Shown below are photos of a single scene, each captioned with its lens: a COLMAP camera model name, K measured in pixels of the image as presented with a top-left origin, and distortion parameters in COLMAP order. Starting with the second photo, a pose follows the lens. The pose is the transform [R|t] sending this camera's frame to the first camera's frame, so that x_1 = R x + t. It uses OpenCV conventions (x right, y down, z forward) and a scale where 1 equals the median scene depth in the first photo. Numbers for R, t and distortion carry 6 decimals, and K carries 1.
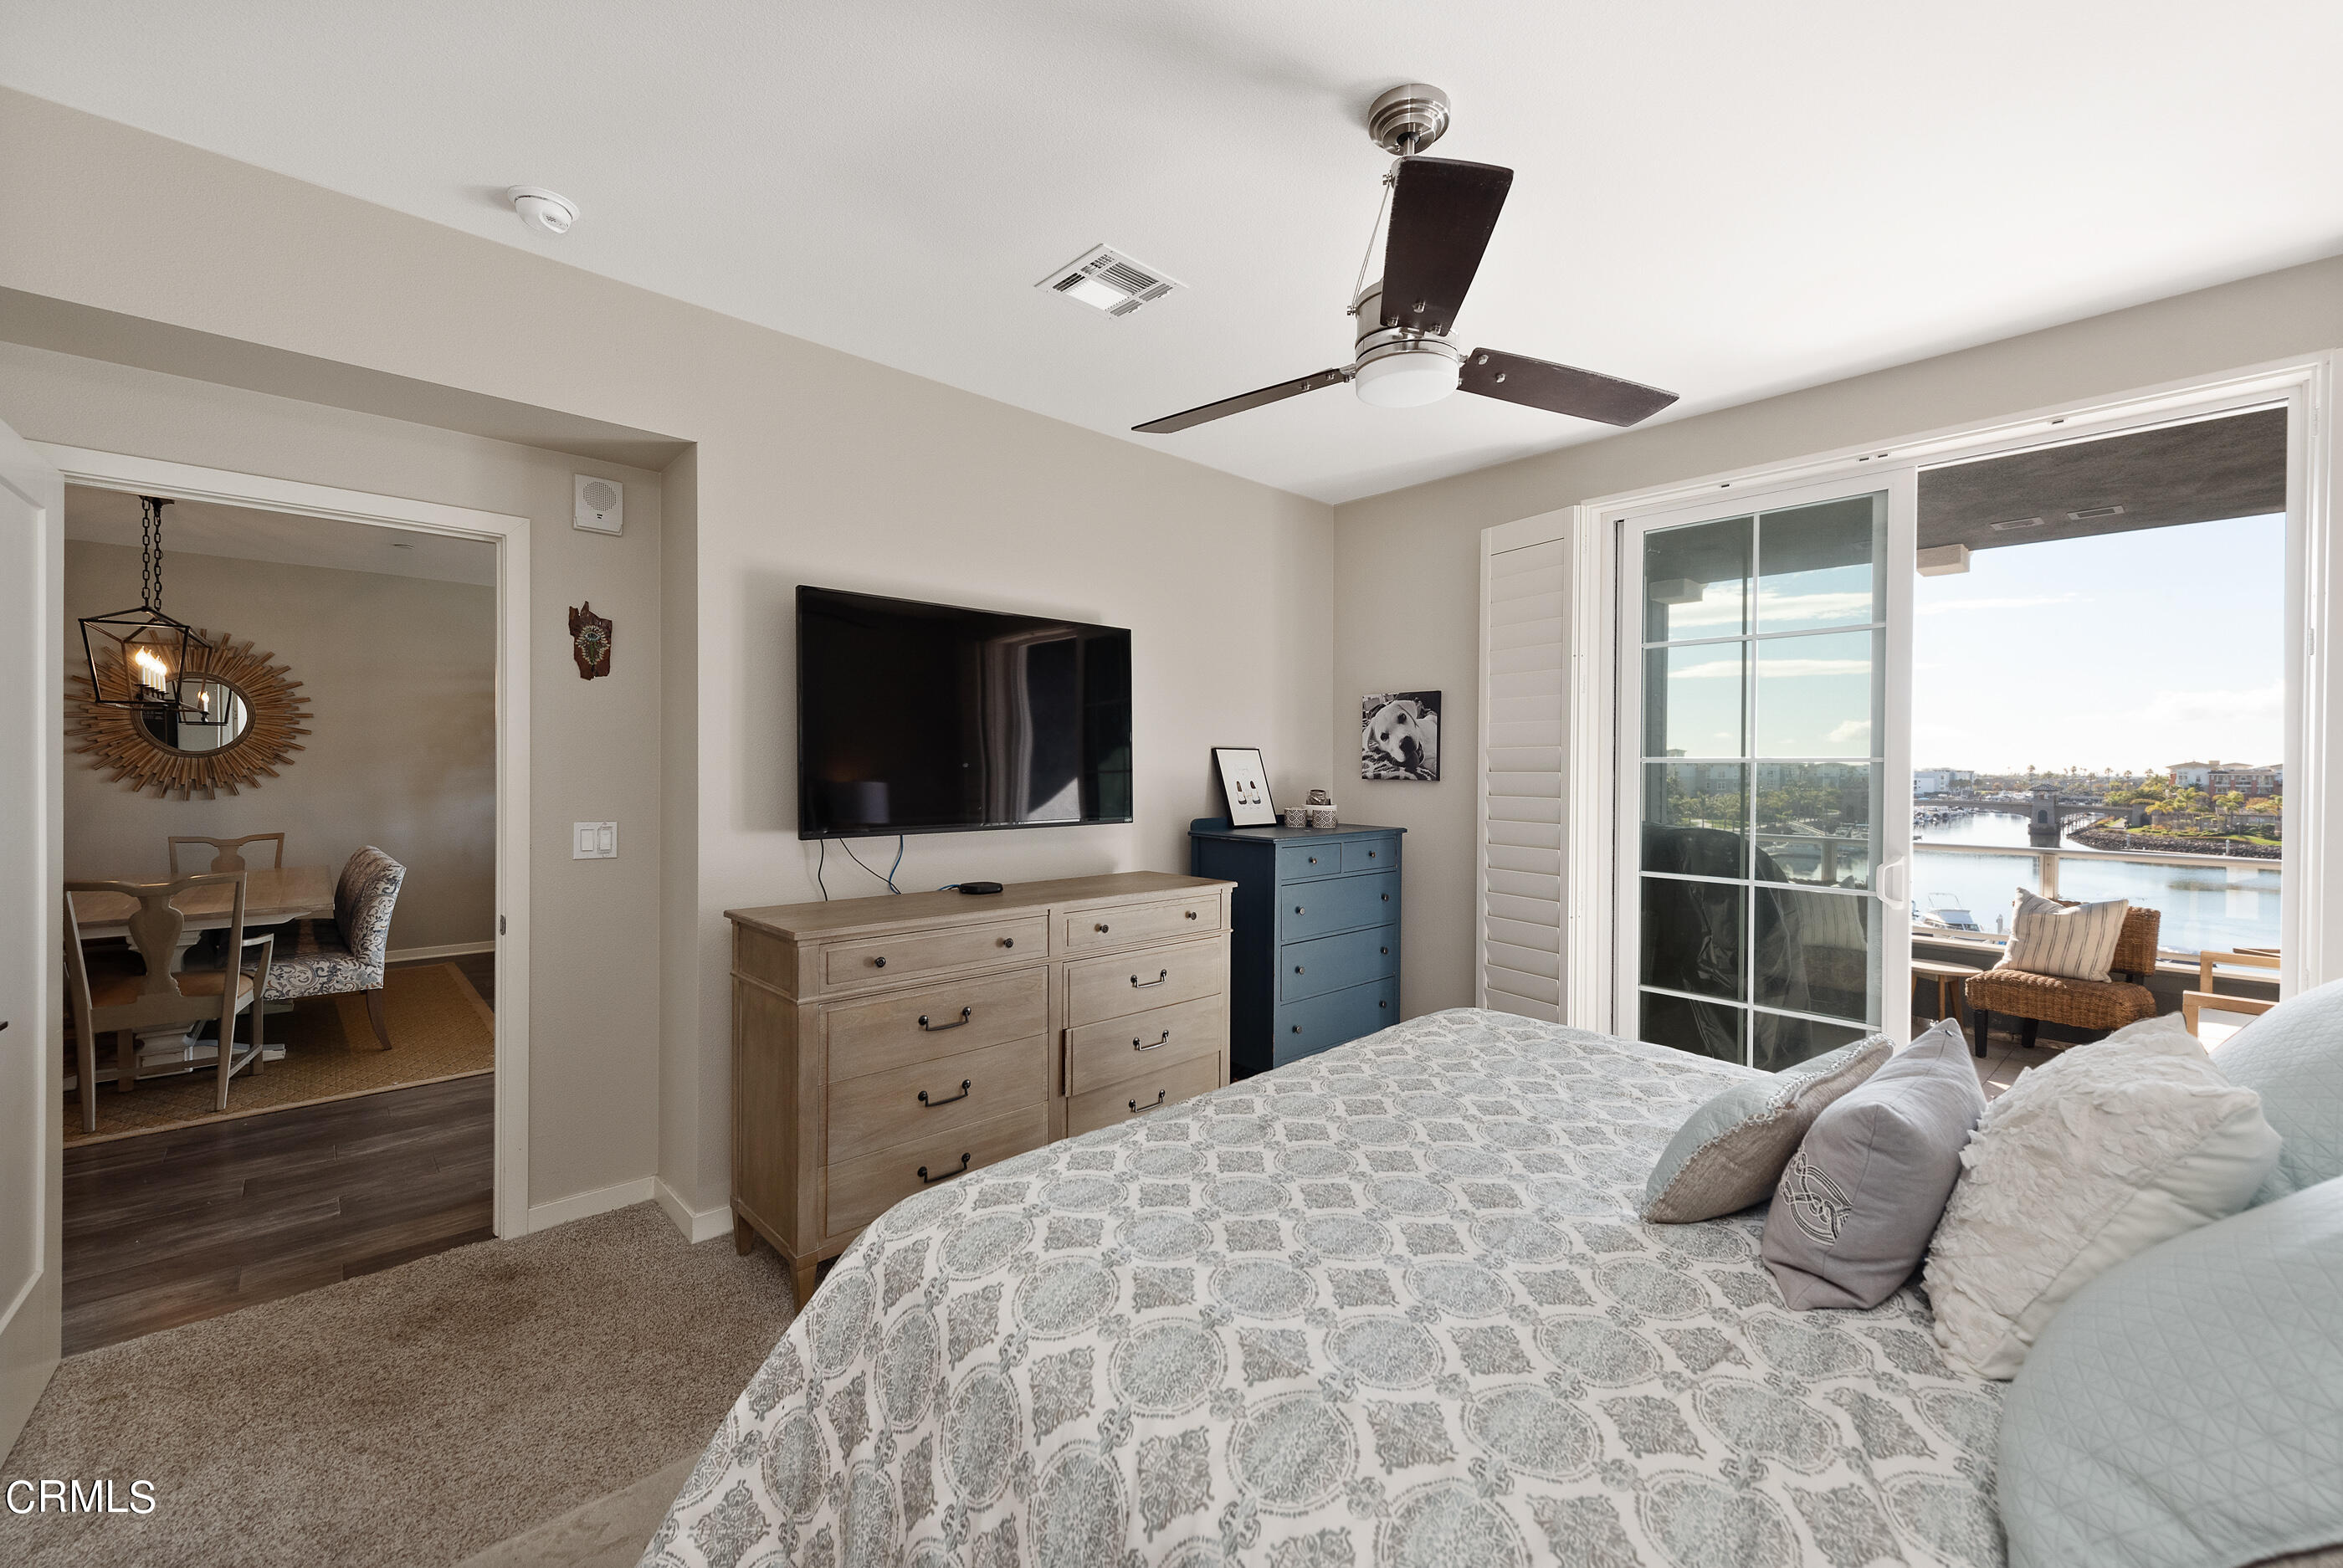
lens RADIAL K [[952.3, 0, 1194.8], [0, 952.3, 770.9], [0, 0, 1]] dist [-0.000296, -0.000301]
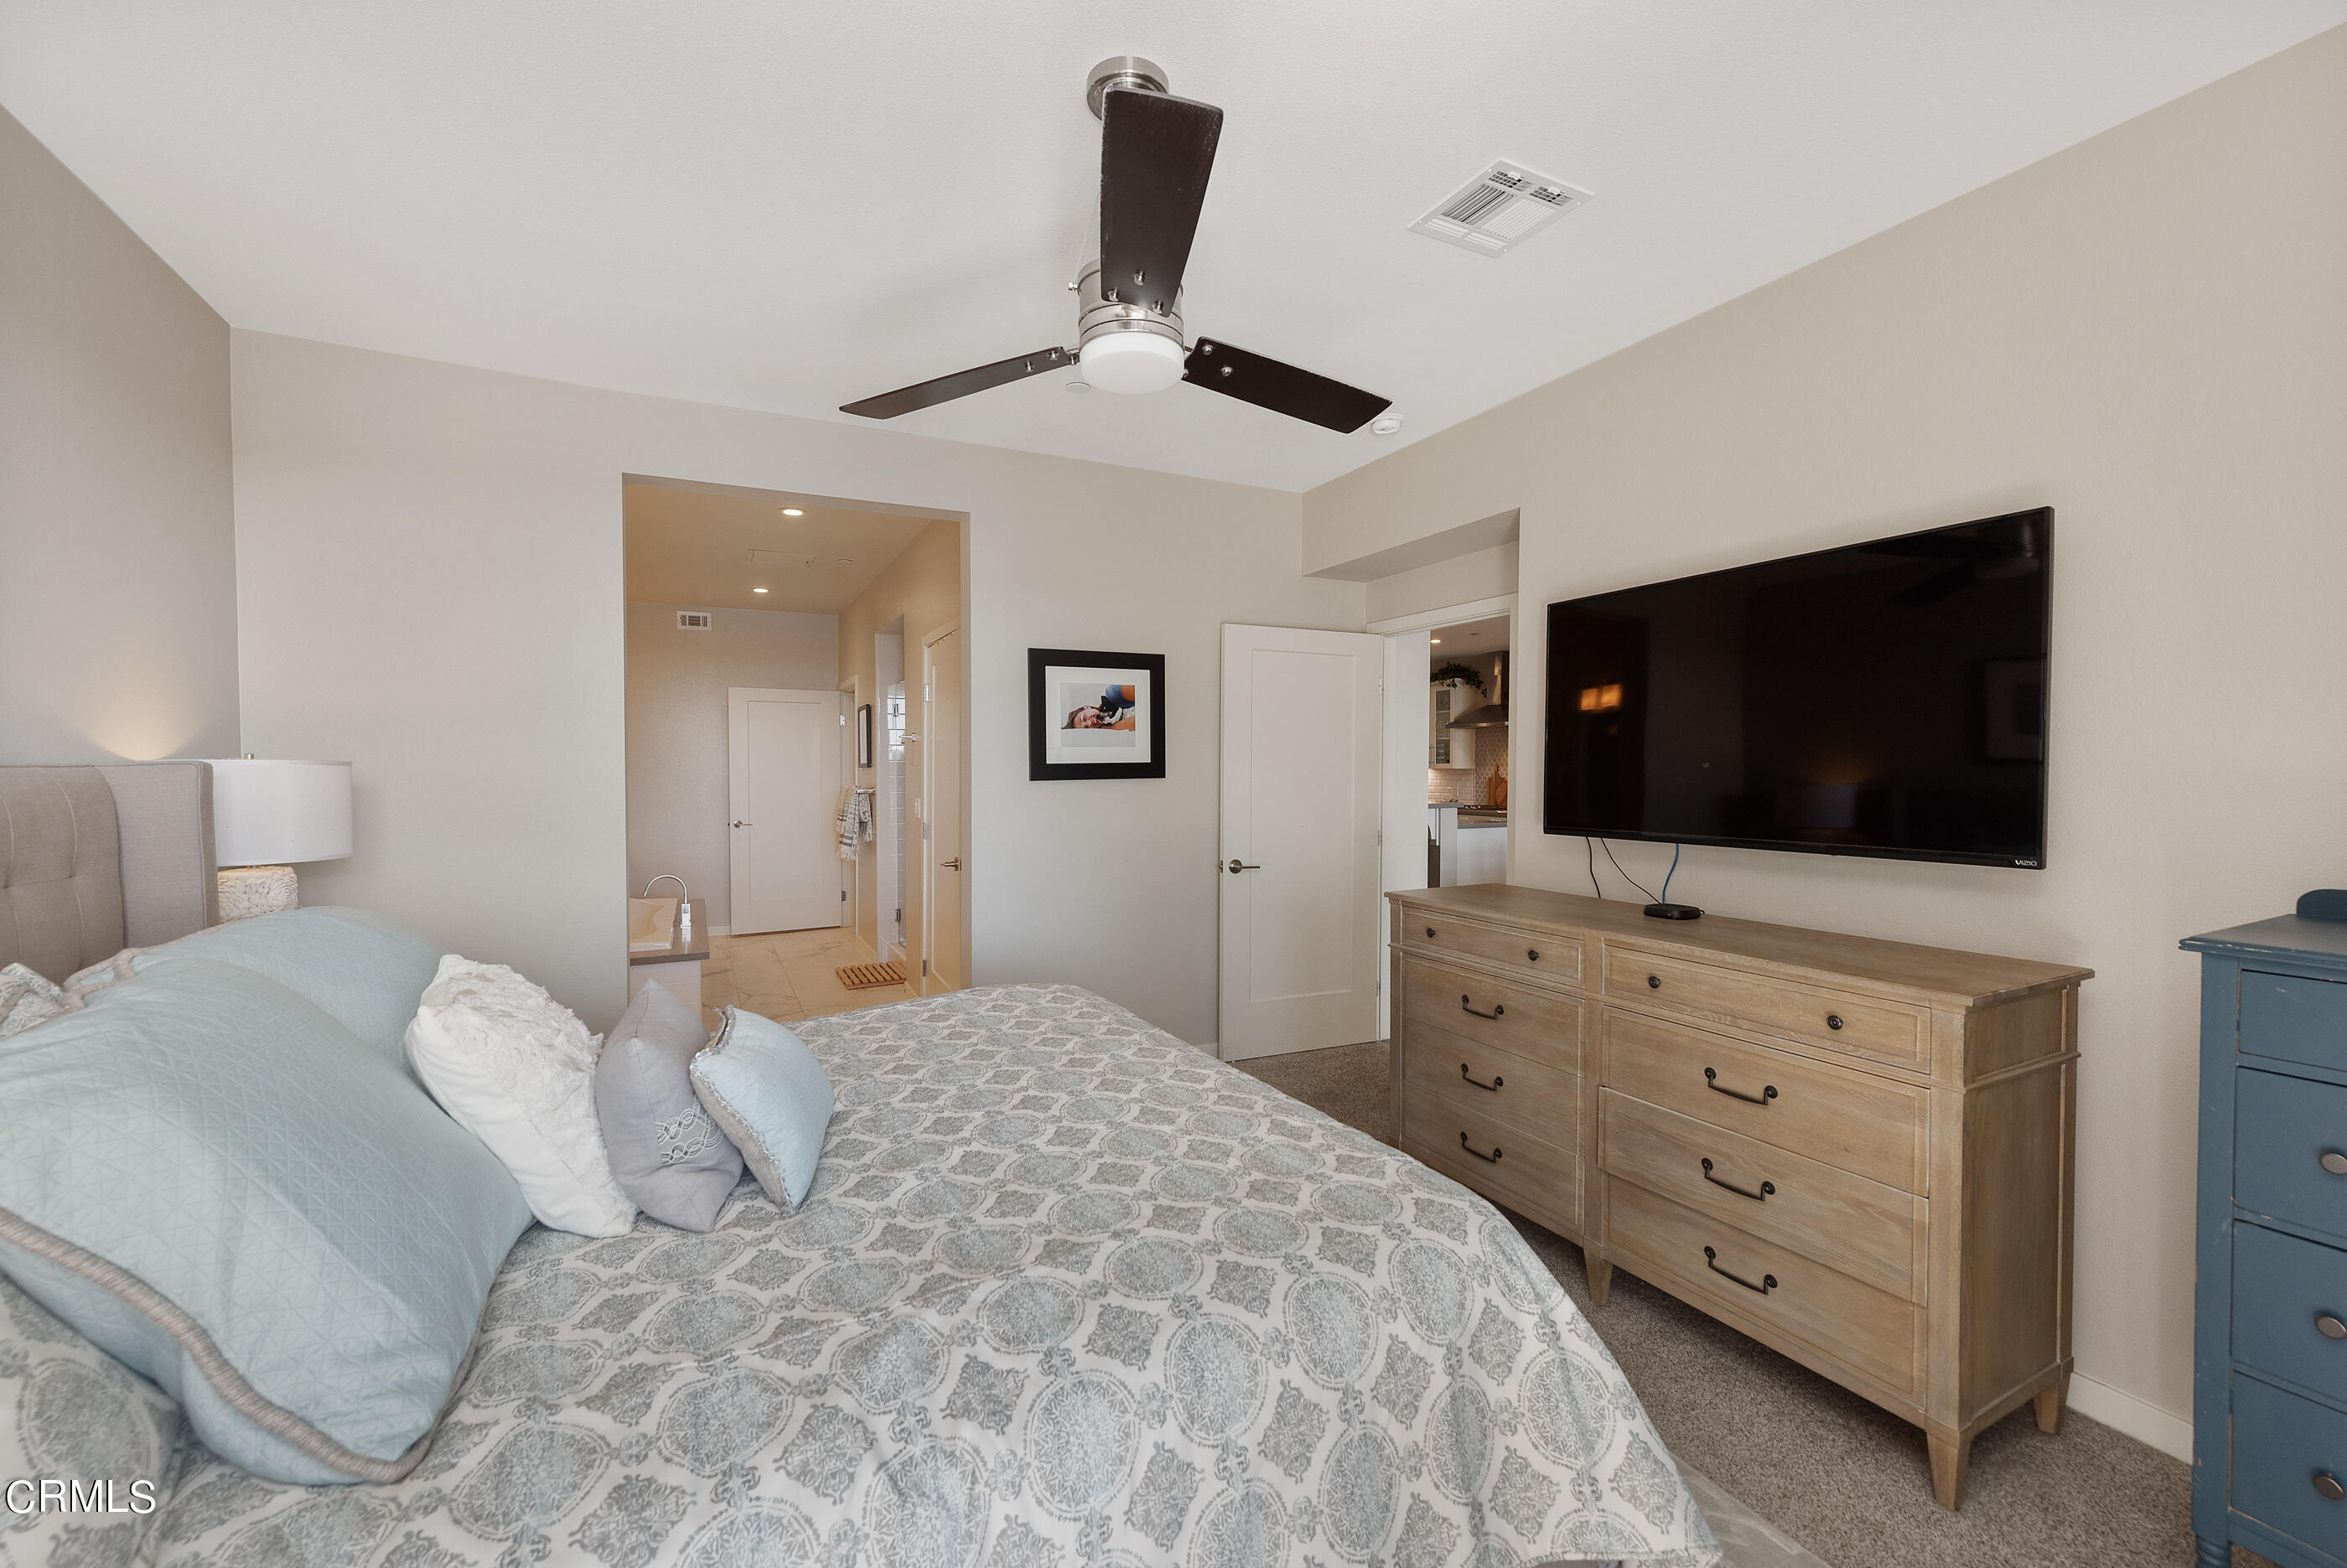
lens RADIAL K [[947.2, 0, 1183.0], [0, 947.2, 786.6], [0, 0, 1]] dist [0.001137, -0.000040]
pose [[-0.282437, 0.014373, -0.959178, 0.811306], [-0.009539, 0.999796, 0.017791, 0.000244], [0.959238, 0.014175, -0.282242, 0.946045]]
